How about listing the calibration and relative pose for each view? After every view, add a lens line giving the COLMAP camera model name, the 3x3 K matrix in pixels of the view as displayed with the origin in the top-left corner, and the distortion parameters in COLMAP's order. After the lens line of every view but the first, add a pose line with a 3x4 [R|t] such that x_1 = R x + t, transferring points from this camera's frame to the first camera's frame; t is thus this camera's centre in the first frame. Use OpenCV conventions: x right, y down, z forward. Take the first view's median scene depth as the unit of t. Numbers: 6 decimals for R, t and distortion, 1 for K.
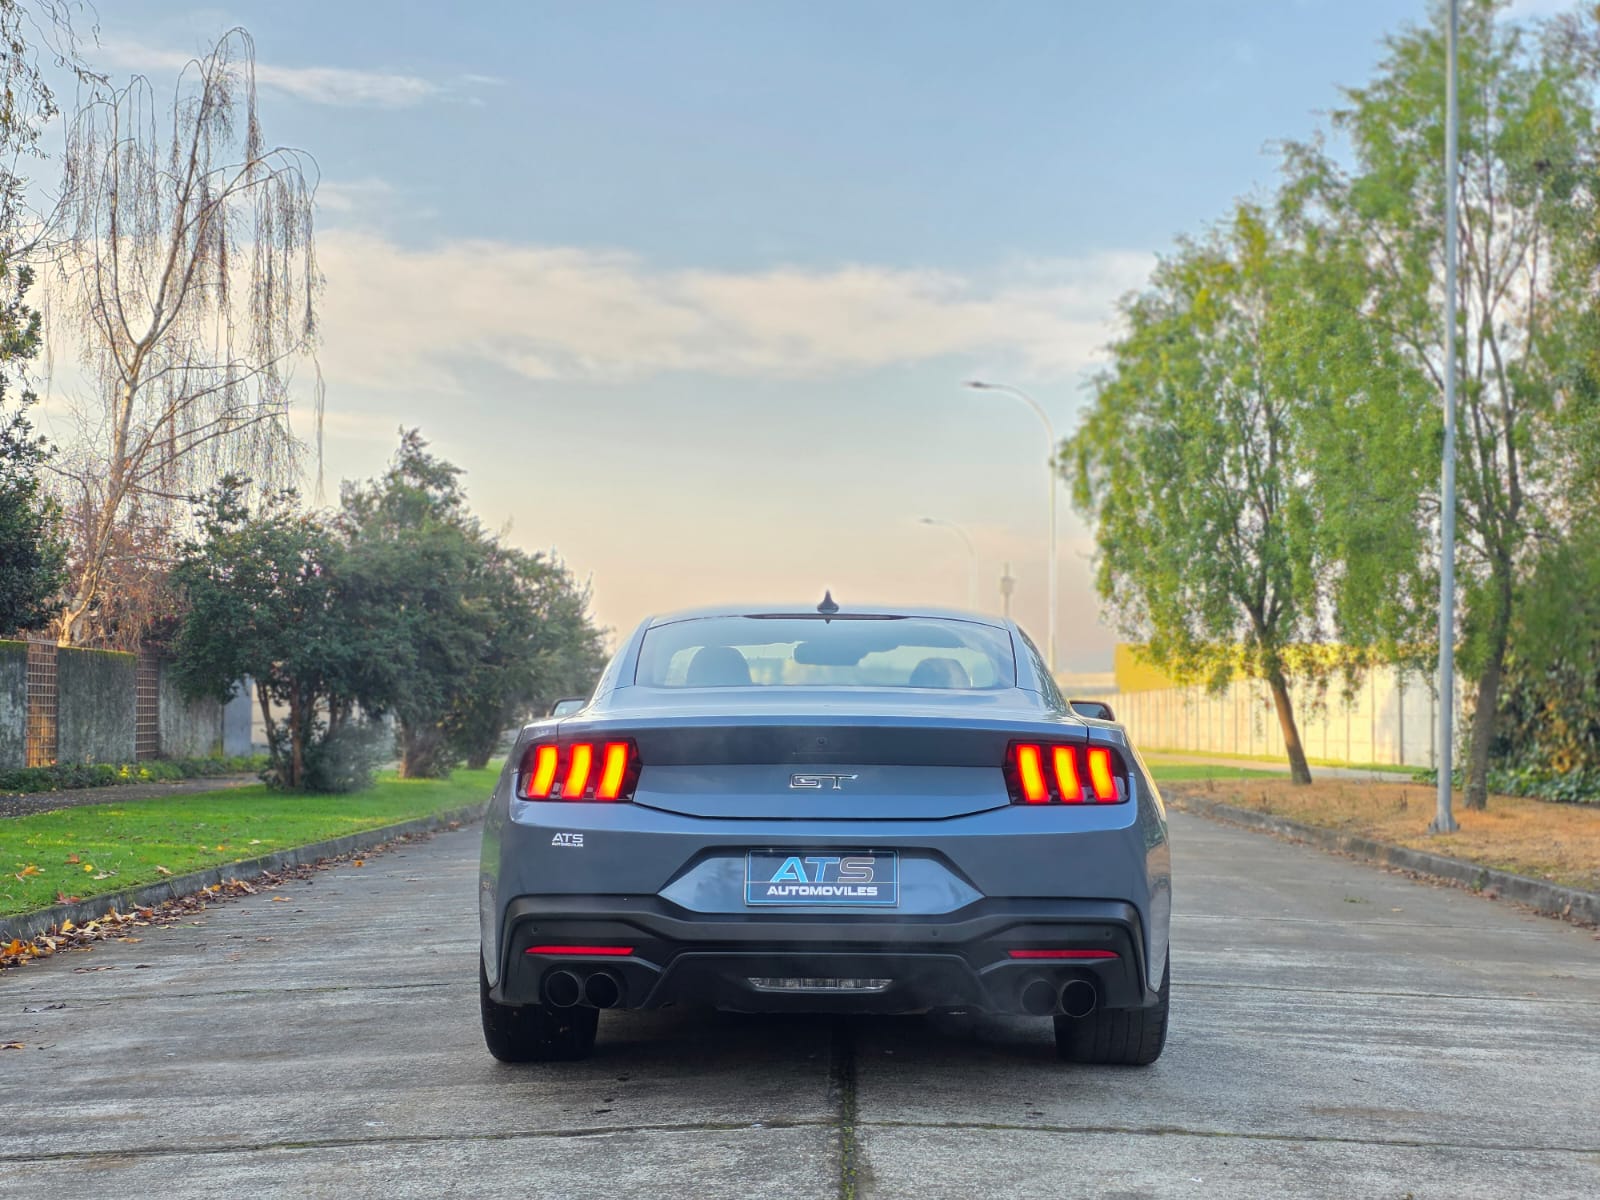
lens RADIAL K [[2146.5, 0, 840.3], [0, 2146.5, 603.3], [0, 0, 1]] dist [0.076244, 0.000000]
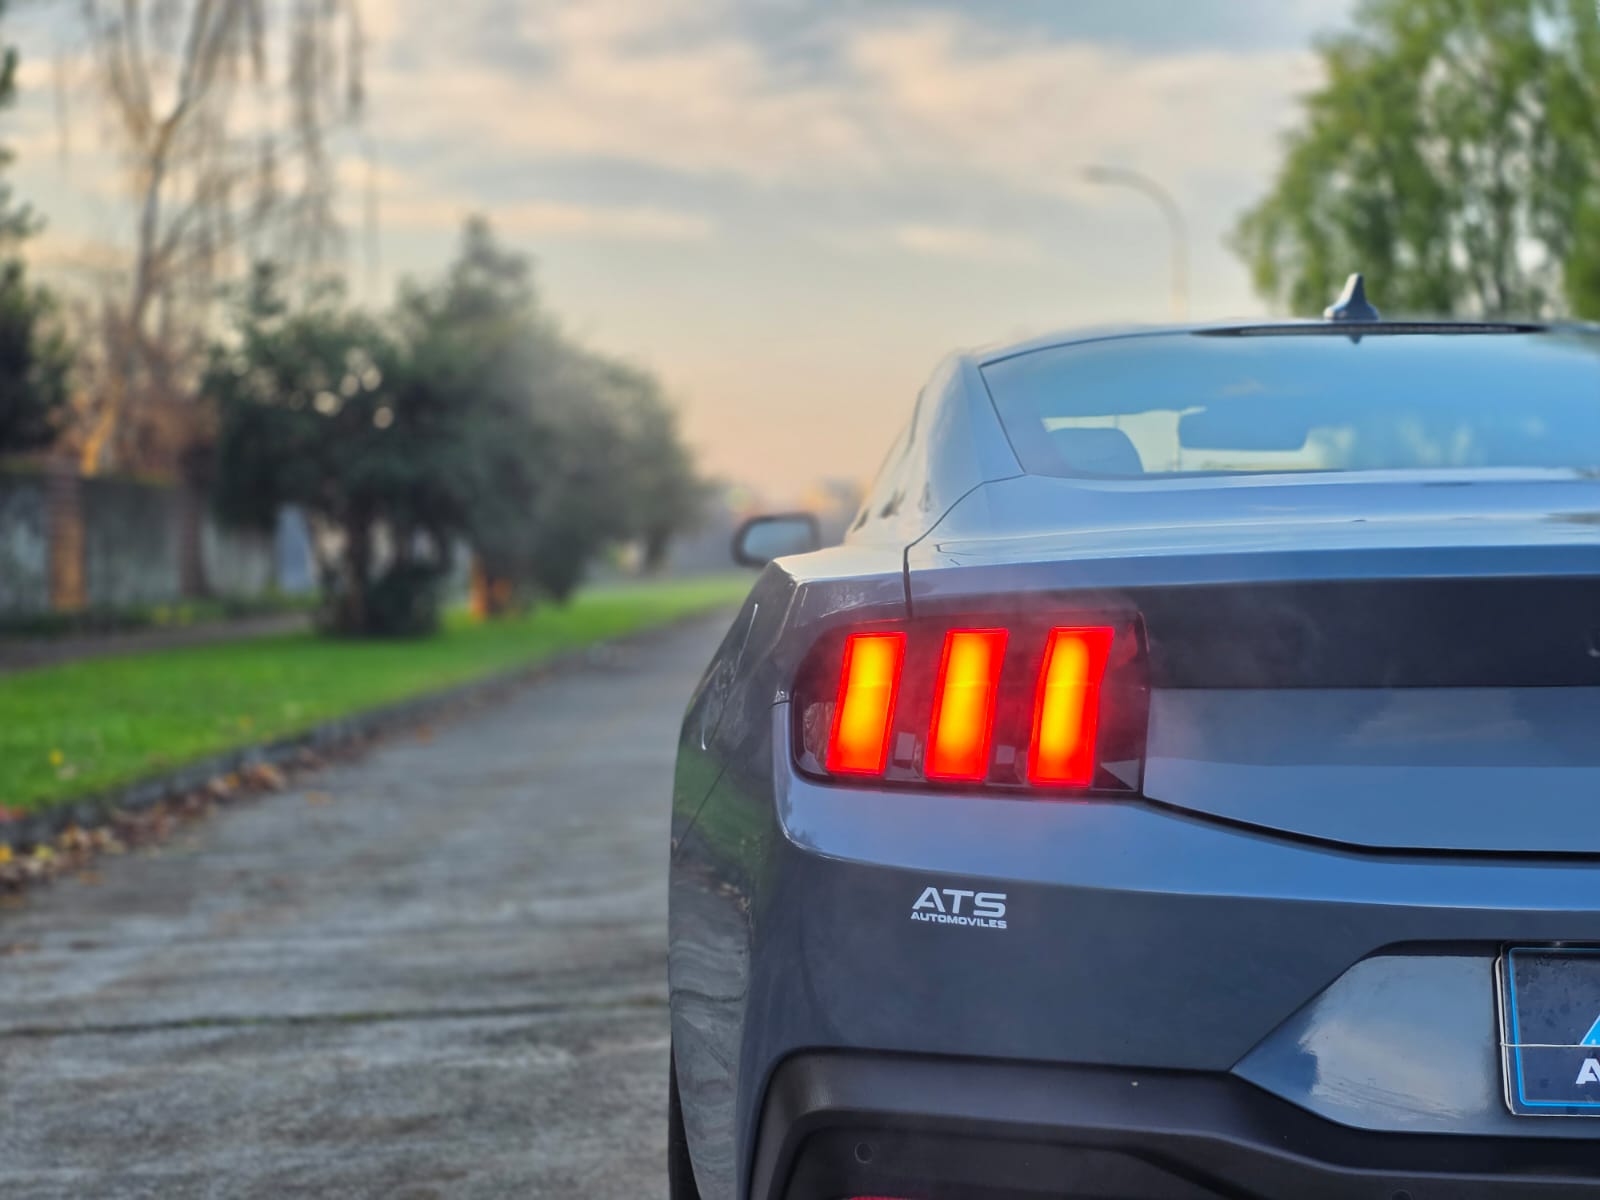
lens RADIAL K [[2146.5, 0, 779.8], [0, 2146.5, 599.7], [0, 0, 1]] dist [0.076244, 0.000000]
pose [[0.998204, -0.008504, -0.059297, -0.034059], [0.013125, 0.996868, 0.077982, 0.008579], [0.058448, -0.078620, 0.995190, 0.167203]]
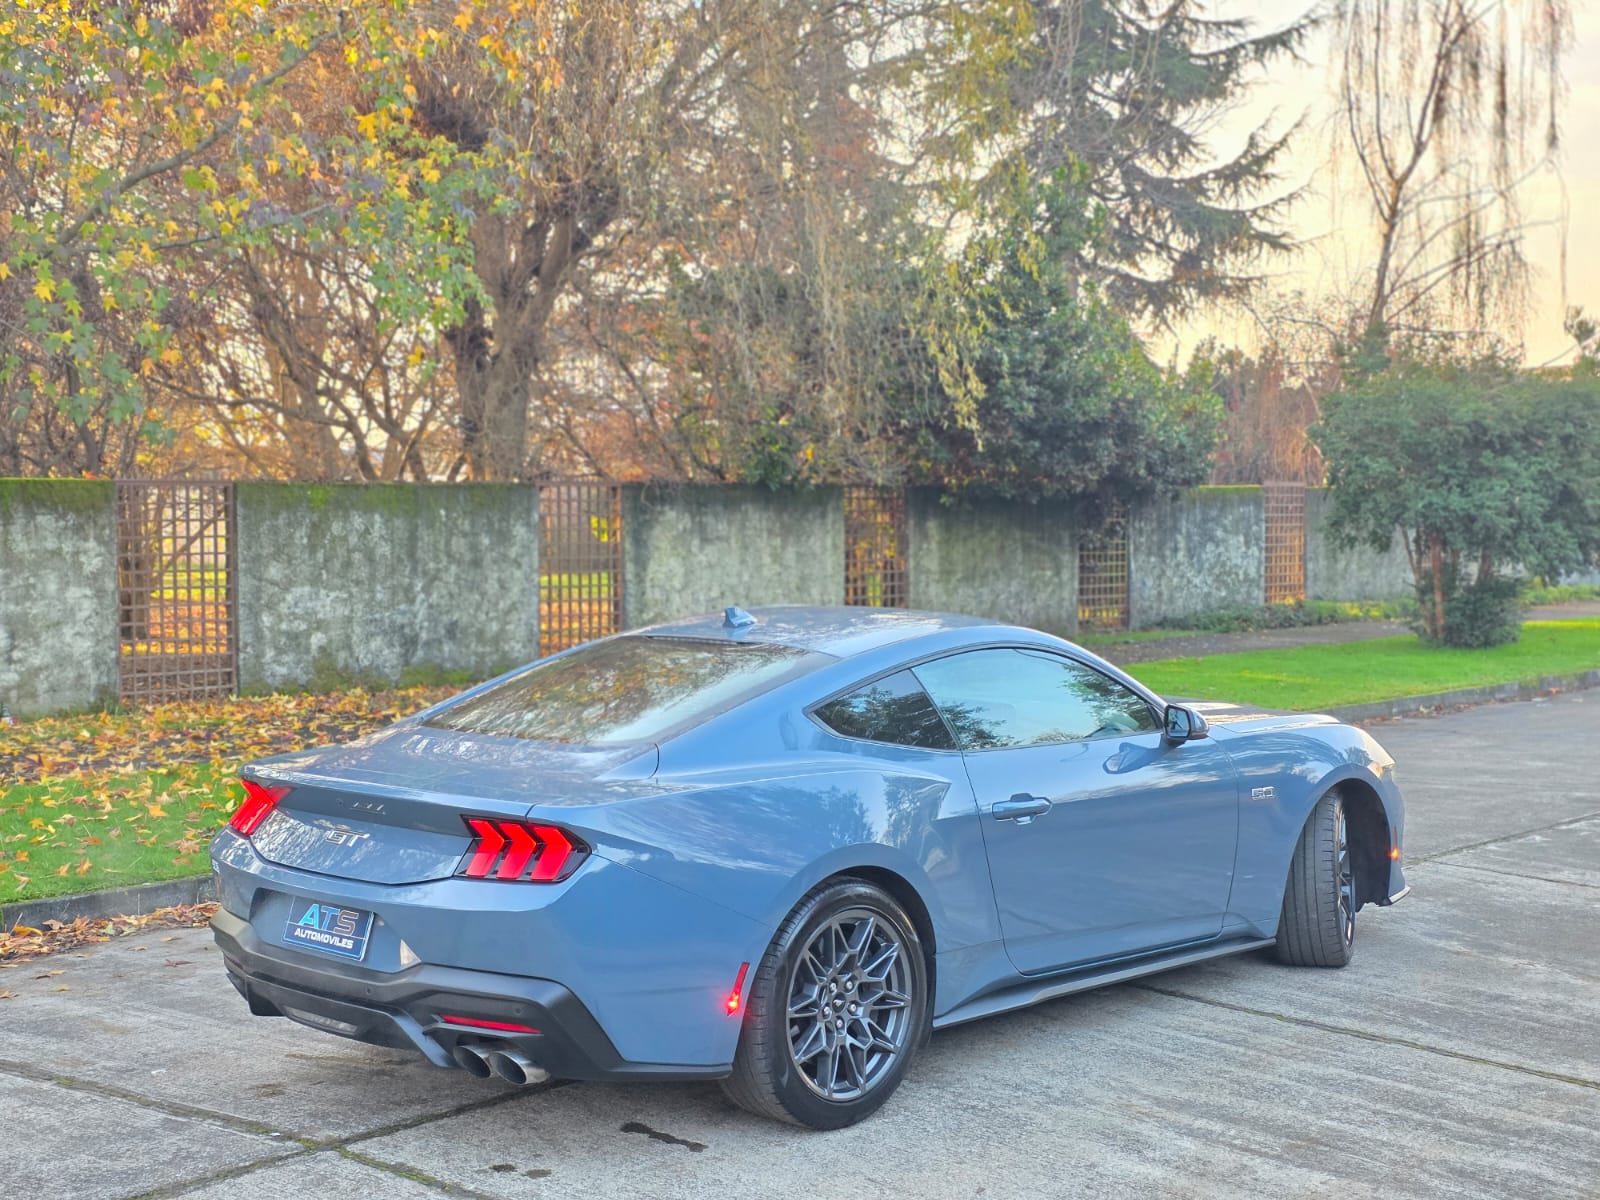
lens RADIAL K [[2146.5, 0, 802.8], [0, 2146.5, 603.9], [0, 0, 1]] dist [0.076244, 0.000000]
pose [[0.717743, 0.026575, -0.695800, 0.226186], [0.046188, 0.995254, 0.085657, -0.028940], [0.694774, -0.093617, 0.713109, 0.097833]]
